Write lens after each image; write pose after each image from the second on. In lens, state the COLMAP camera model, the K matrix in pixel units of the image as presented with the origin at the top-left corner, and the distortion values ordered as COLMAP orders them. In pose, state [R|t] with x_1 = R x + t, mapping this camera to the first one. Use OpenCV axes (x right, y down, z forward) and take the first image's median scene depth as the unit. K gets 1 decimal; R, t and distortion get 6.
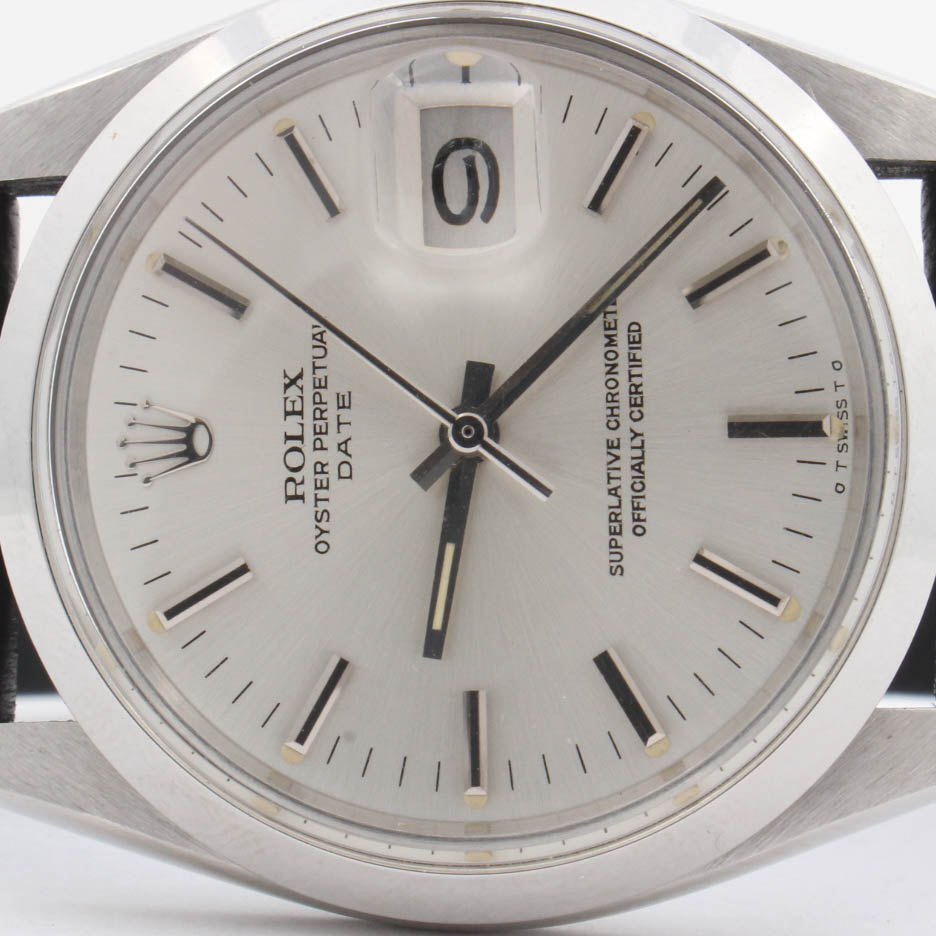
lens RADIAL K [[3240.1, 0, 491.4], [0, 3240.1, 424.2], [0, 0, 1]] dist [-0.023348, 0.000000]
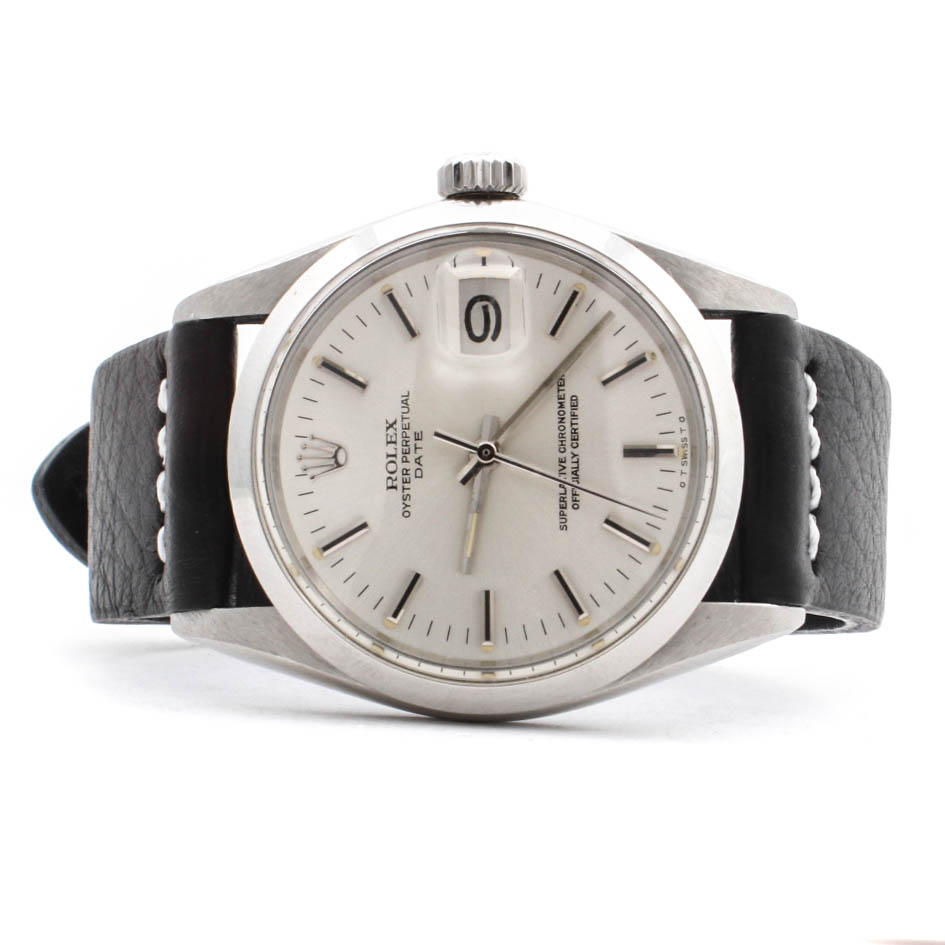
lens RADIAL K [[2794.9, 0, 470.7], [0, 2794.9, 472.2], [0, 0, 1]] dist [-0.183639, 0.000000]
pose [[0.999938, 0.008623, 0.007069, -0.026593], [-0.008582, 0.999946, -0.005786, 0.022724], [-0.007119, 0.005725, 0.999958, -0.613730]]
